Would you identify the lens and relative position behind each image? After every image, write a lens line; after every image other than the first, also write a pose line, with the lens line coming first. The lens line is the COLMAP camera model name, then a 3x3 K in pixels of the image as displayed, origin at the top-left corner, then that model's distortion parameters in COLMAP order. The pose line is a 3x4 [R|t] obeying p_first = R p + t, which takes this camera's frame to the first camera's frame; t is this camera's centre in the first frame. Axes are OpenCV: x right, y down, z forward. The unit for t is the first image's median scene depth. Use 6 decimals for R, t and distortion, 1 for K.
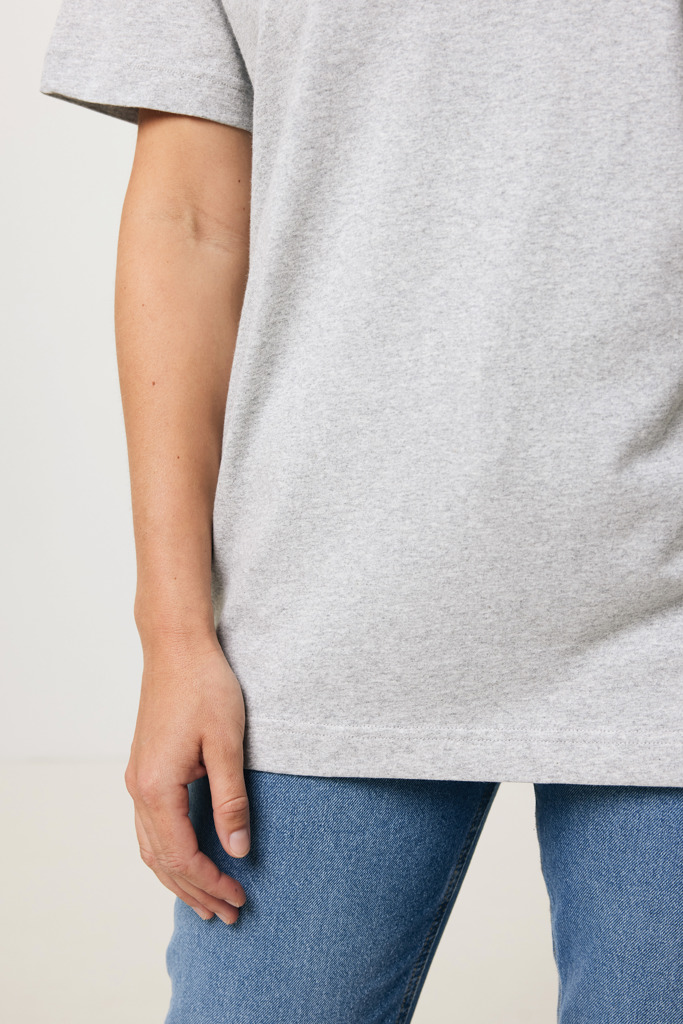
lens RADIAL K [[1464.5, 0, 341.5], [0, 1464.5, 512.0], [0, 0, 1]] dist [0.091389, -0.014454]
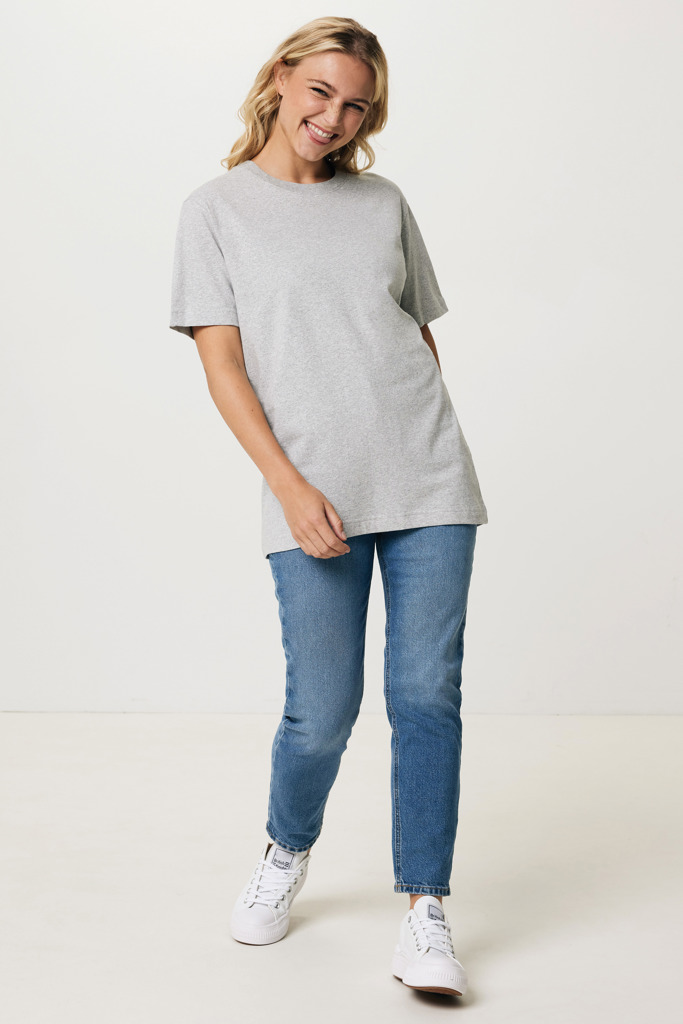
lens RADIAL K [[1654.3, 0, 341.5], [0, 1654.3, 512.0], [0, 0, 1]] dist [0.028289, 0.016788]
pose [[0.956233, -0.180332, 0.230433, -0.848946], [0.193307, 0.980520, -0.034835, 0.273756], [-0.219662, 0.077855, 0.972465, -2.543245]]
